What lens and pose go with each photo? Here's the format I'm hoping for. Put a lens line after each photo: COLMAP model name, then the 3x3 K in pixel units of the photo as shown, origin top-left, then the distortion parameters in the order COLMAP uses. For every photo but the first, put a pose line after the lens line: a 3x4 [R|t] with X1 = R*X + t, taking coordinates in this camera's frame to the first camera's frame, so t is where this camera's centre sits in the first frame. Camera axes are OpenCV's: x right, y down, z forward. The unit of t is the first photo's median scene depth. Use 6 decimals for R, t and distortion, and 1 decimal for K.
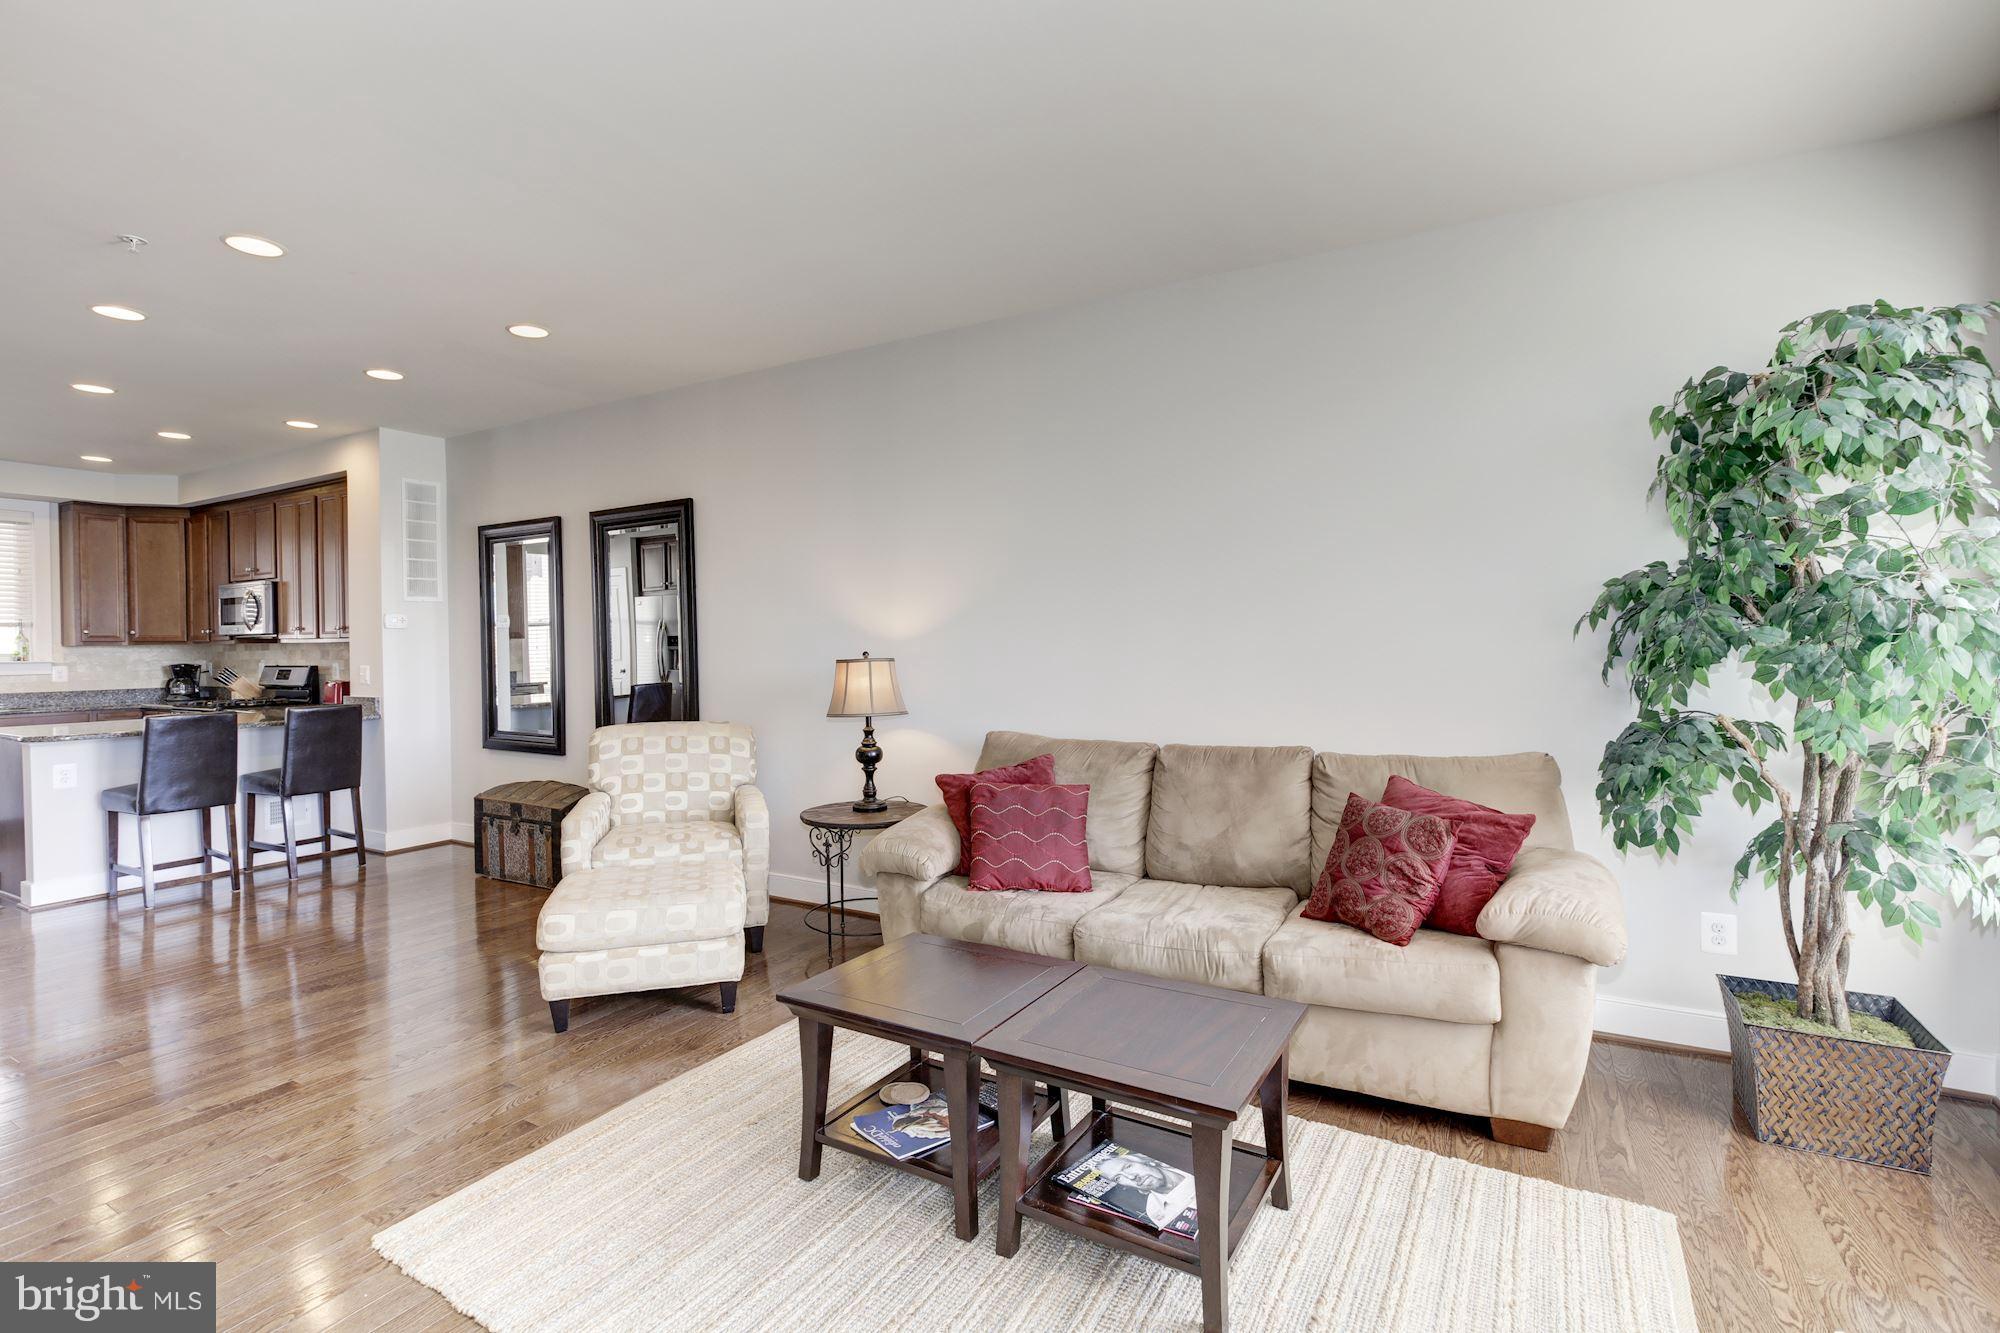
lens RADIAL K [[920.3, 0, 997.1], [0, 920.3, 649.7], [0, 0, 1]] dist [-0.037208, 0.017985]
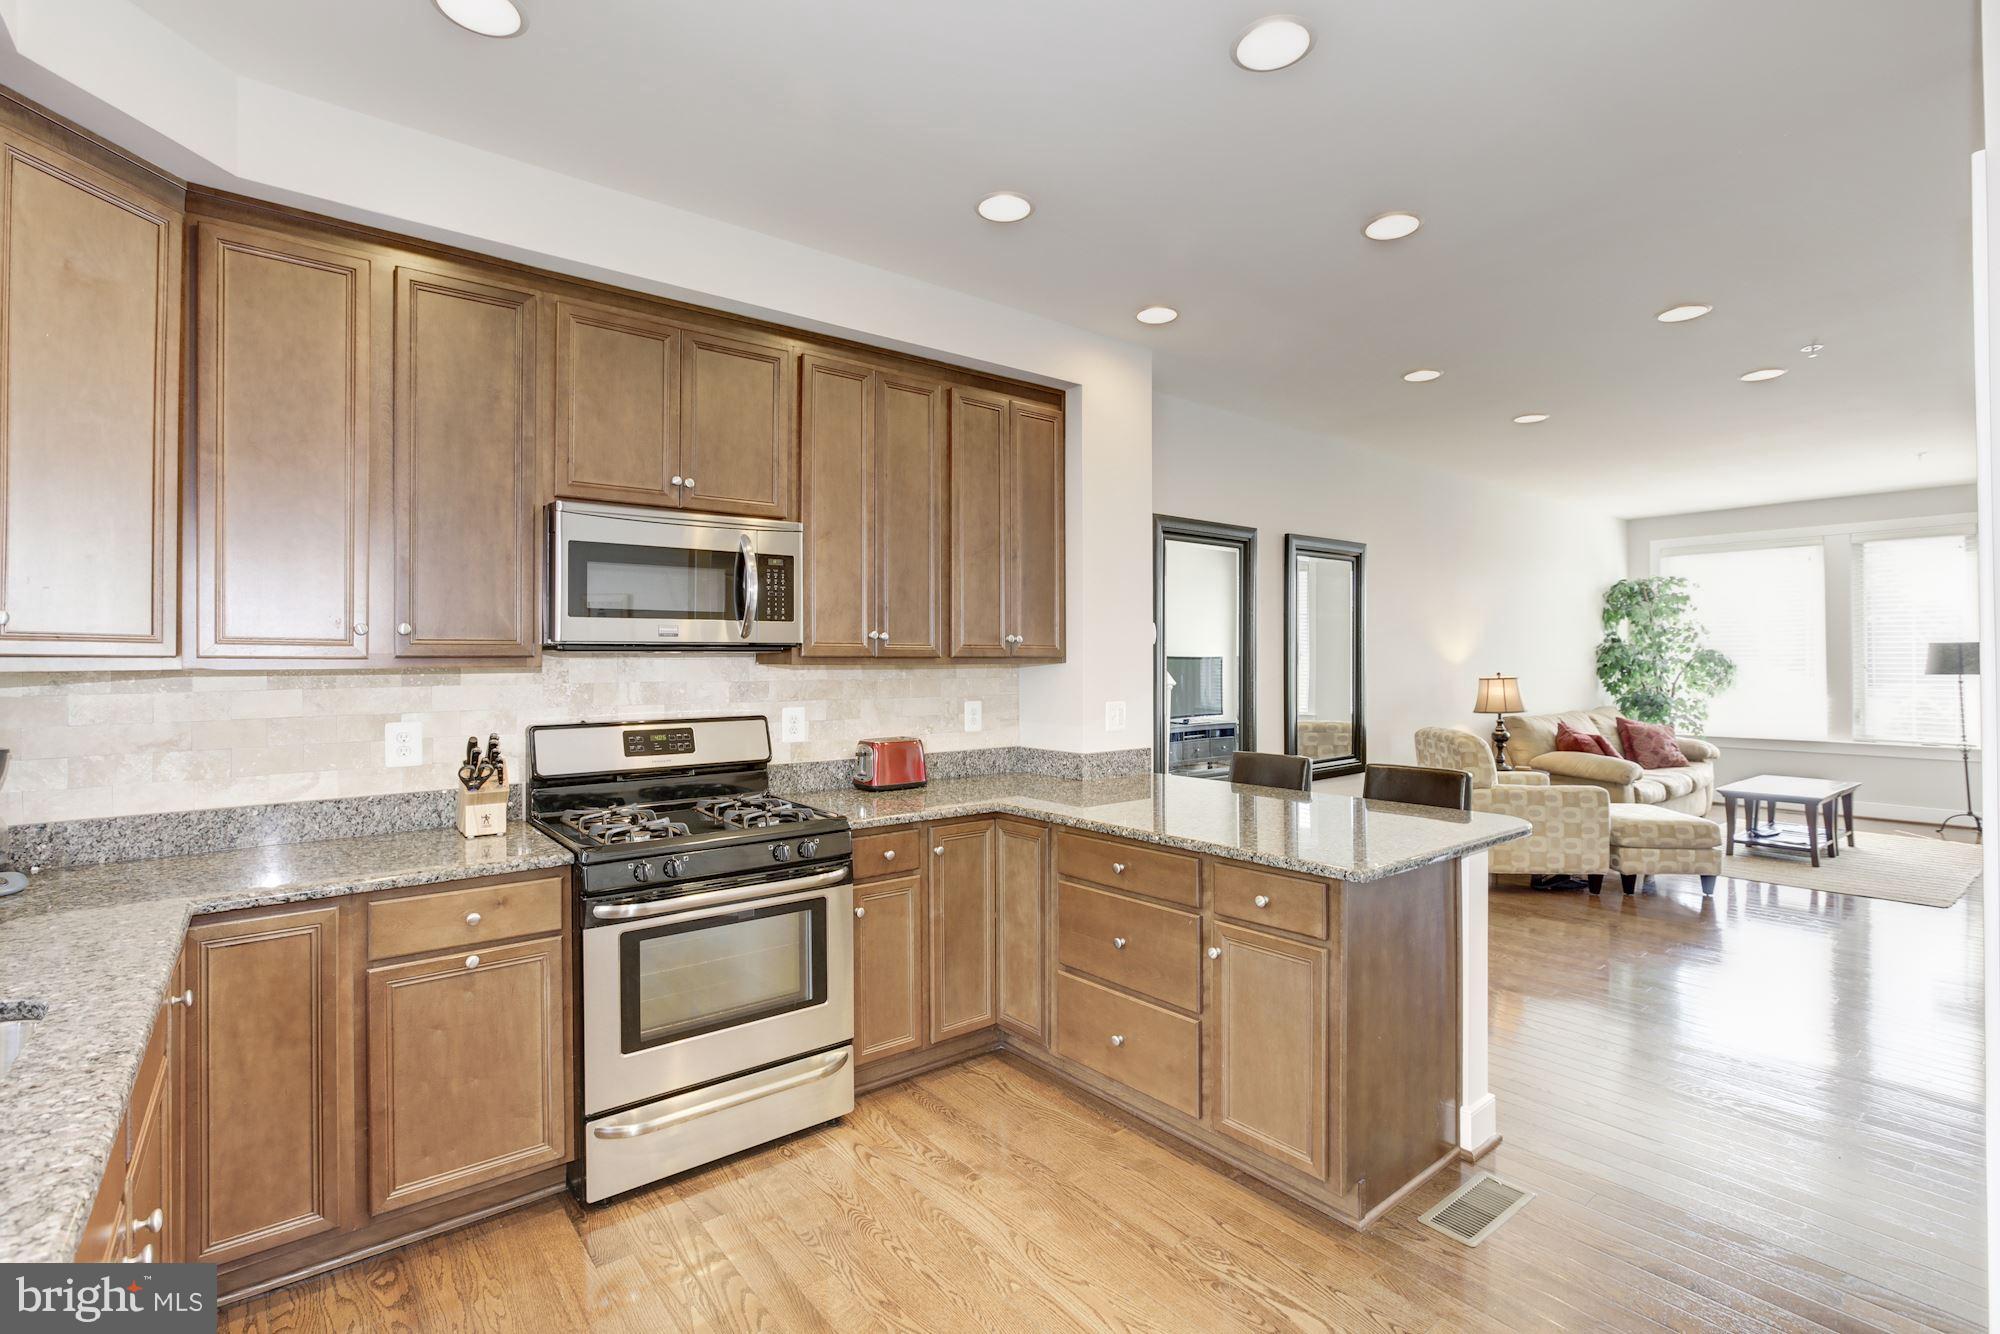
lens RADIAL K [[920.3, 0, 997.1], [0, 920.3, 650.2], [0, 0, 1]] dist [-0.037208, 0.017985]
pose [[0.357130, 0.019296, 0.933856, -1.570573], [0.006600, 0.999710, -0.023180, -0.004568], [-0.934032, 0.014442, 0.356899, 1.001632]]
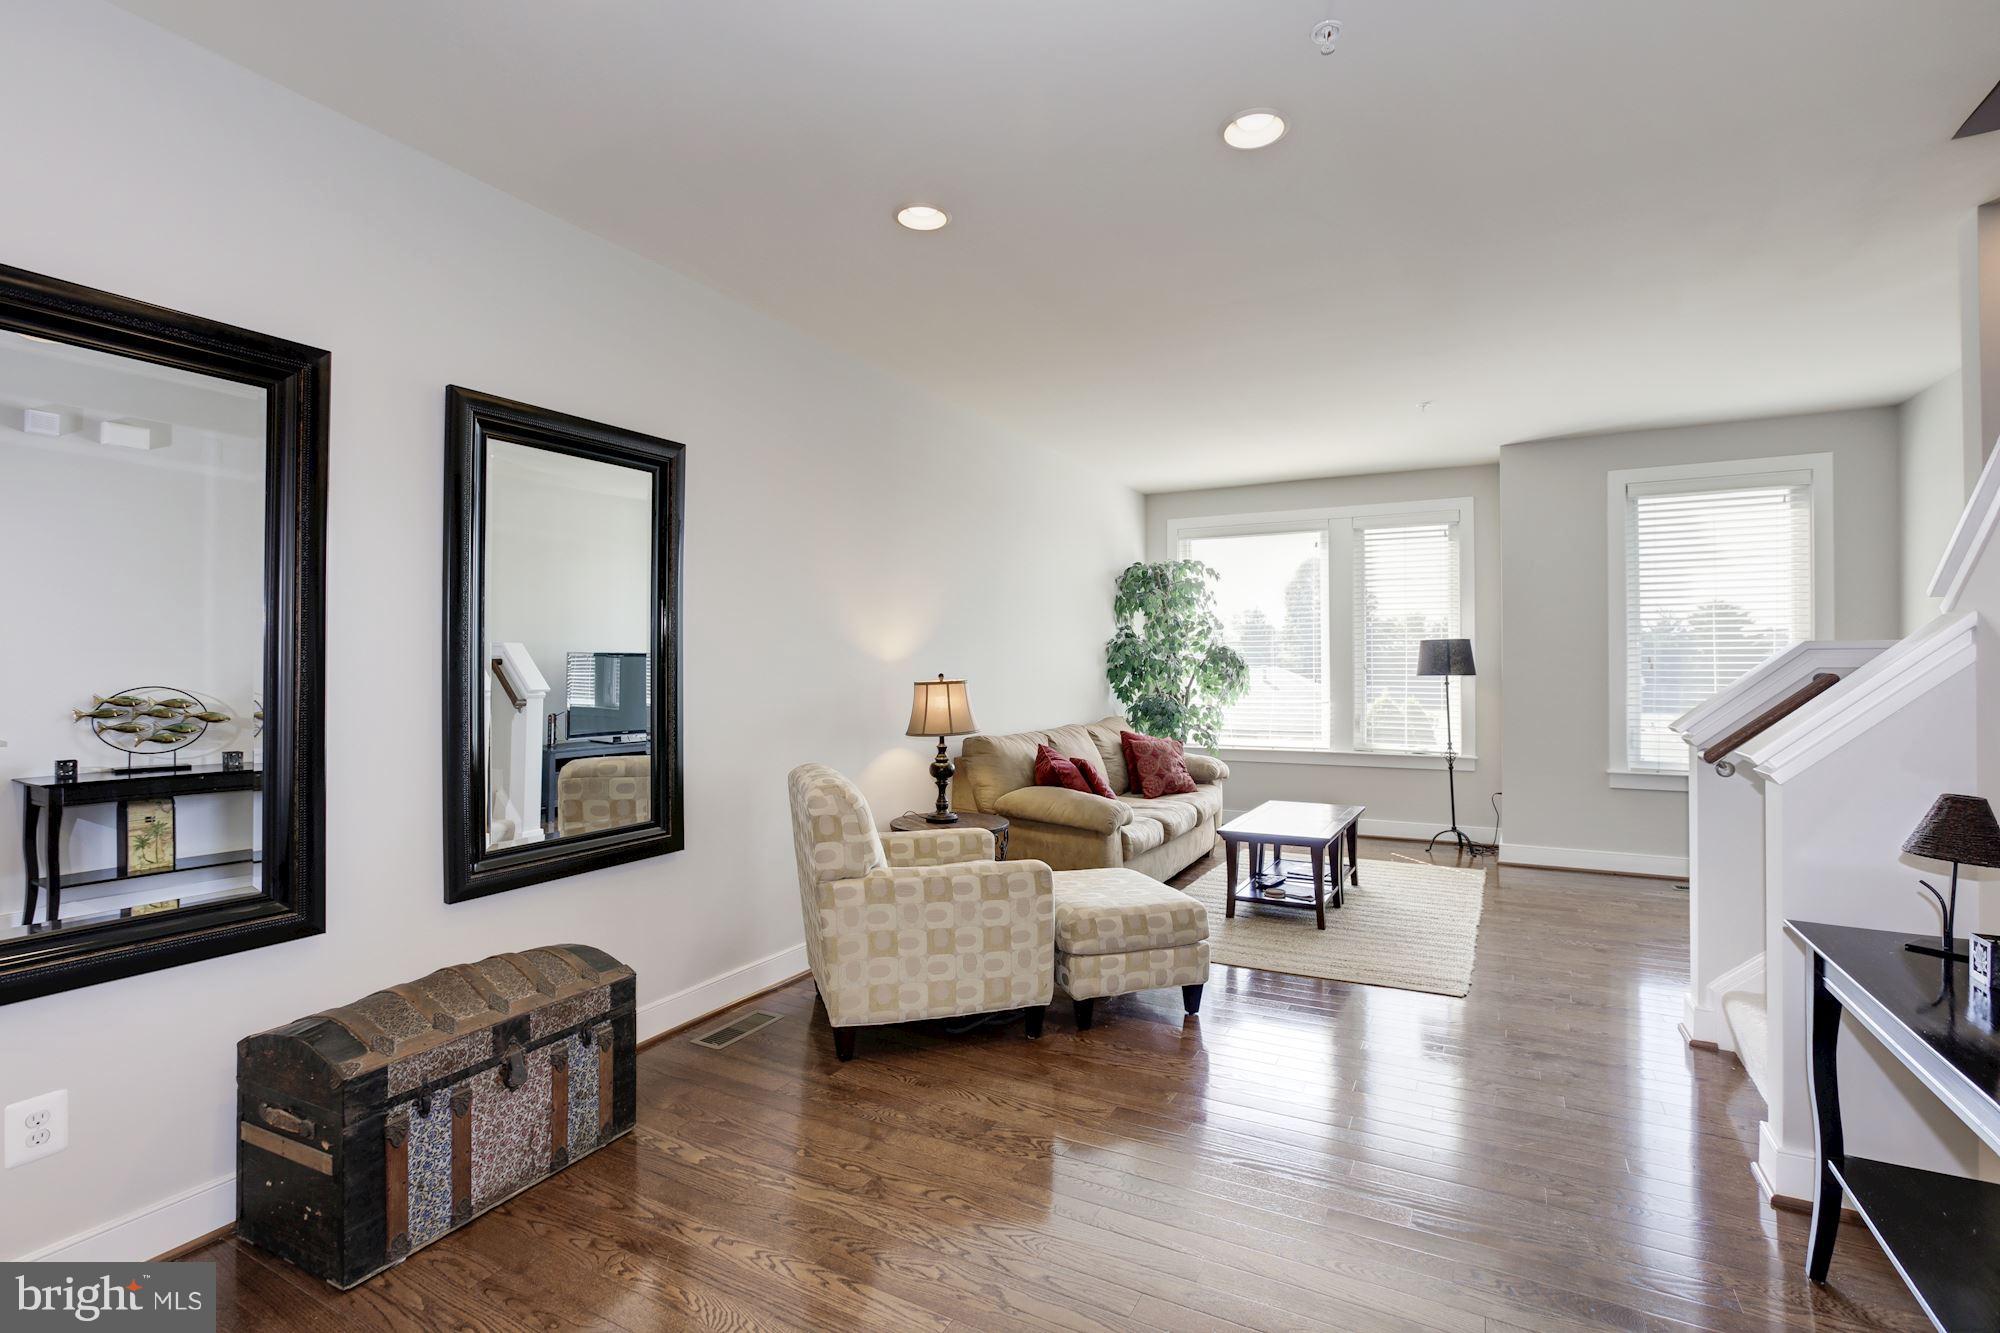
lens RADIAL K [[920.3, 0, 997.1], [0, 920.3, 649.7], [0, 0, 1]] dist [-0.037208, 0.017985]
pose [[-0.033081, 0.025244, 0.999134, -0.991856], [0.008275, 0.999654, -0.024983, 0.000766], [-0.999418, 0.007441, -0.033278, 0.780636]]
